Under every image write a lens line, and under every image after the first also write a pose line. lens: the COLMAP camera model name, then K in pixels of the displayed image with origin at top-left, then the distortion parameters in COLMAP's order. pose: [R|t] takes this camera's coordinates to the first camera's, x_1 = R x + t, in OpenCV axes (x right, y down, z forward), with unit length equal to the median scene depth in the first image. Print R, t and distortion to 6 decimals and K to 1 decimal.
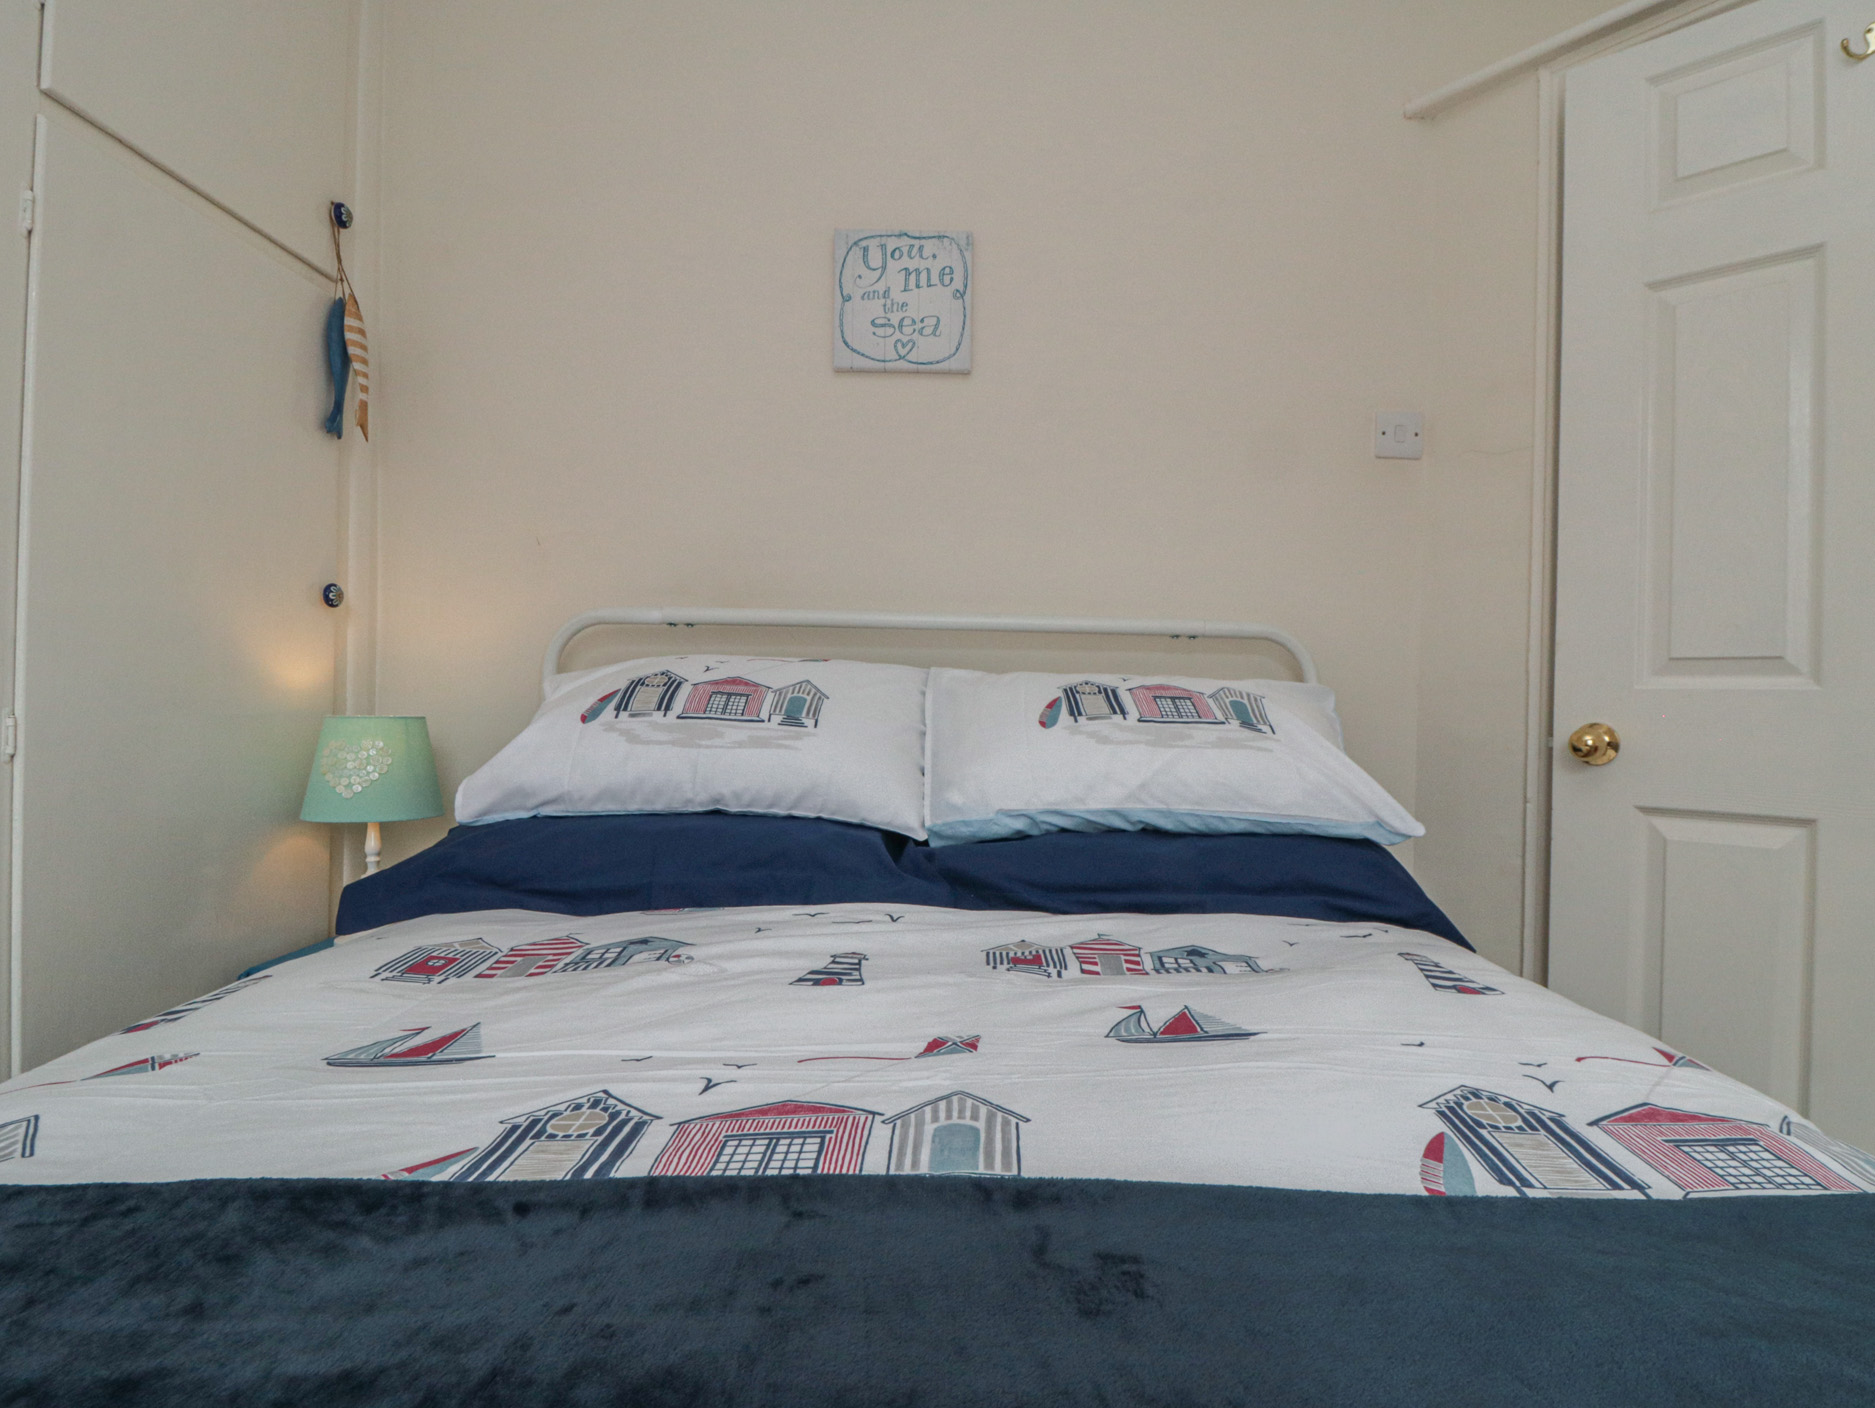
lens RADIAL K [[1017.1, 0, 963.7], [0, 1017.1, 699.5], [0, 0, 1]] dist [0.006086, -0.012741]
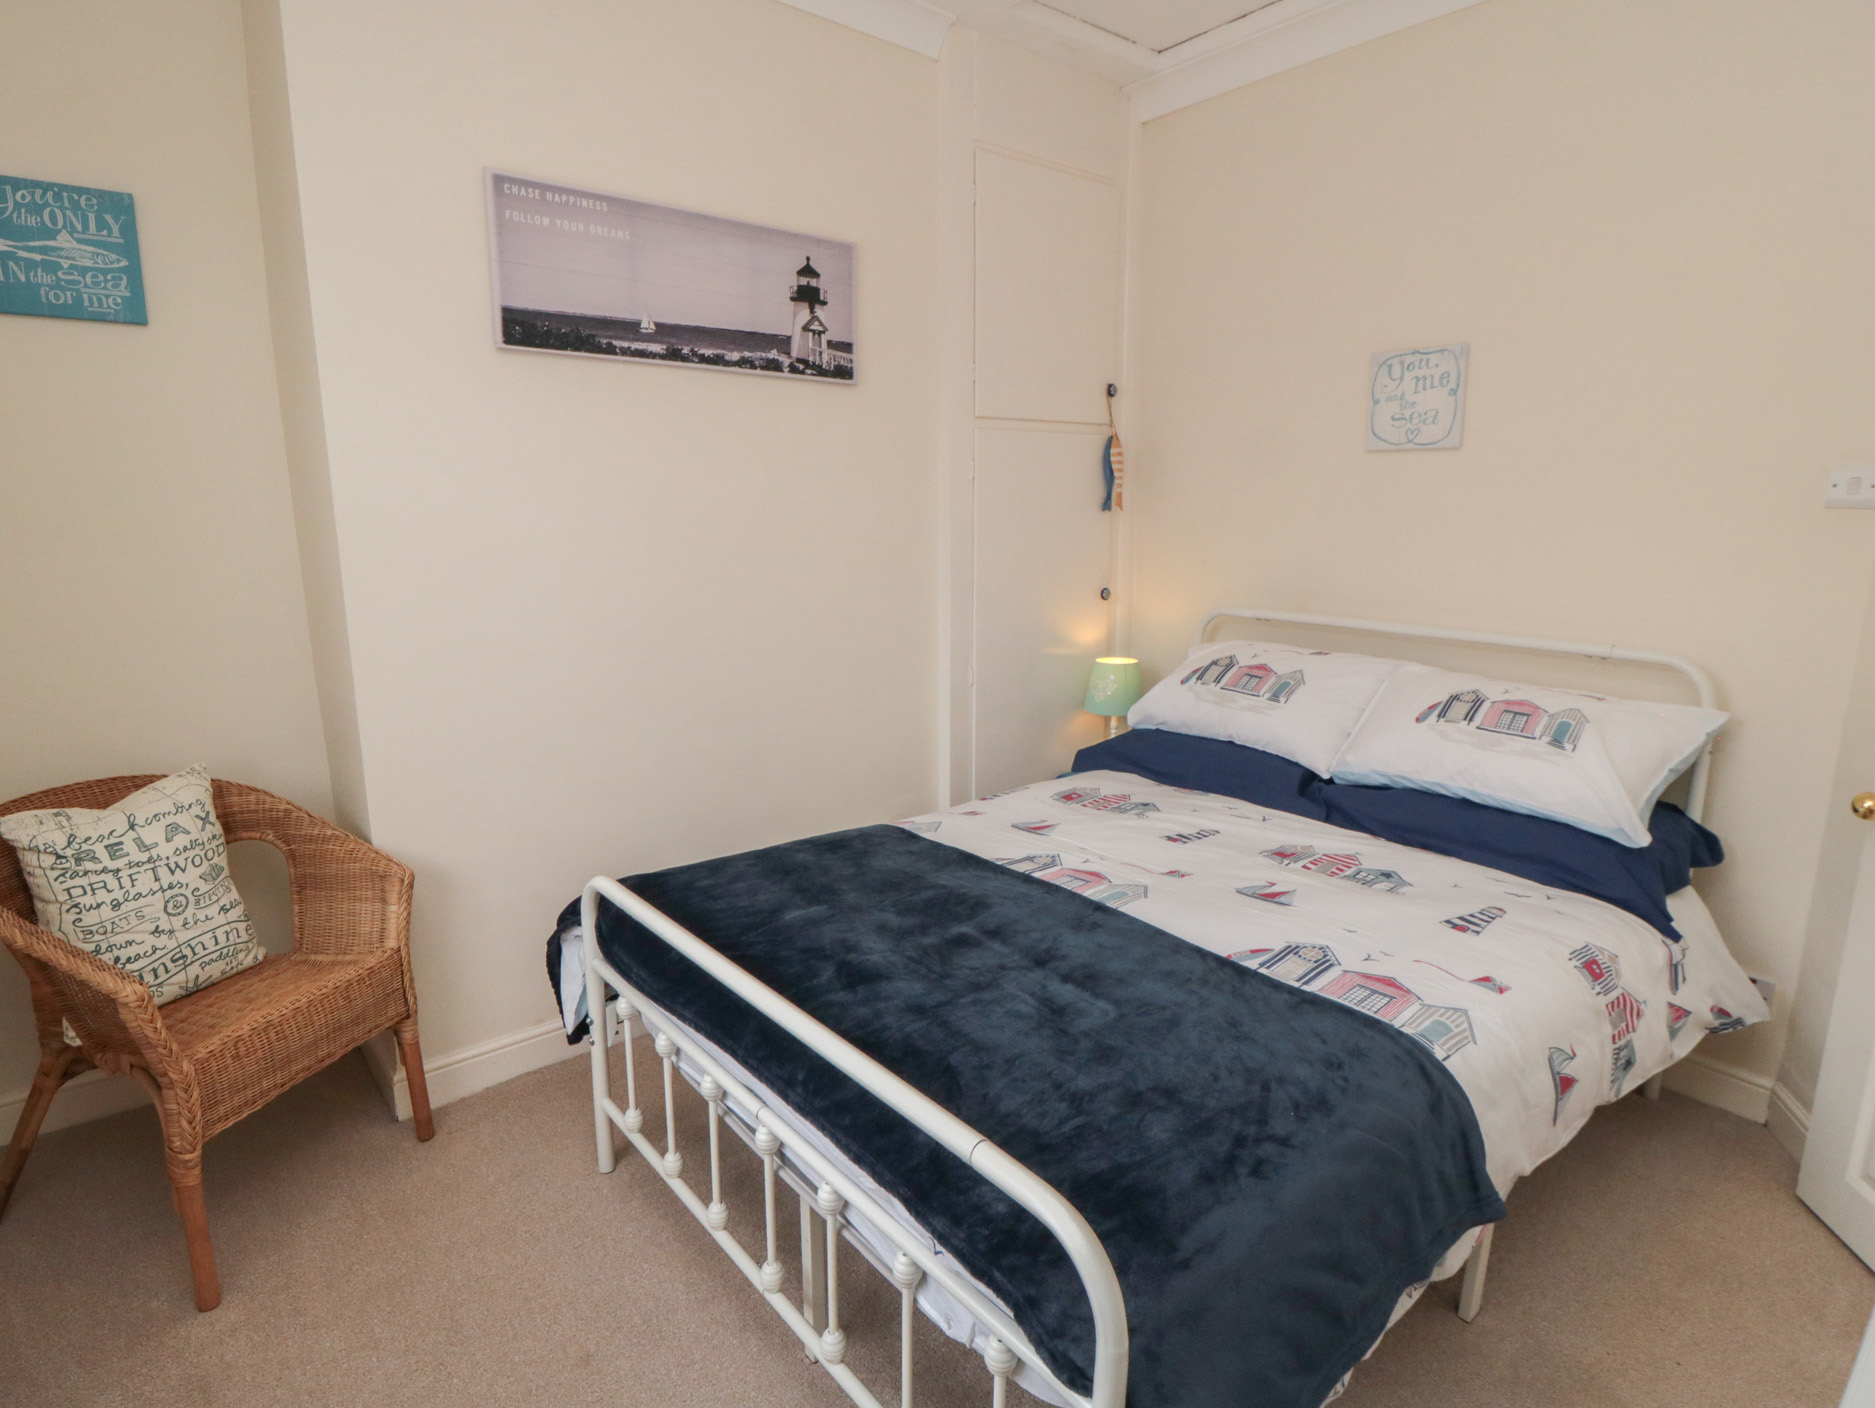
lens RADIAL K [[1017.1, 0, 963.7], [0, 1017.1, 699.5], [0, 0, 1]] dist [0.006086, -0.012741]
pose [[0.629318, 0.135186, -0.765300, 0.874451], [0.017816, 0.981986, 0.188112, -0.329768], [0.776944, -0.132017, 0.615573, -0.530853]]
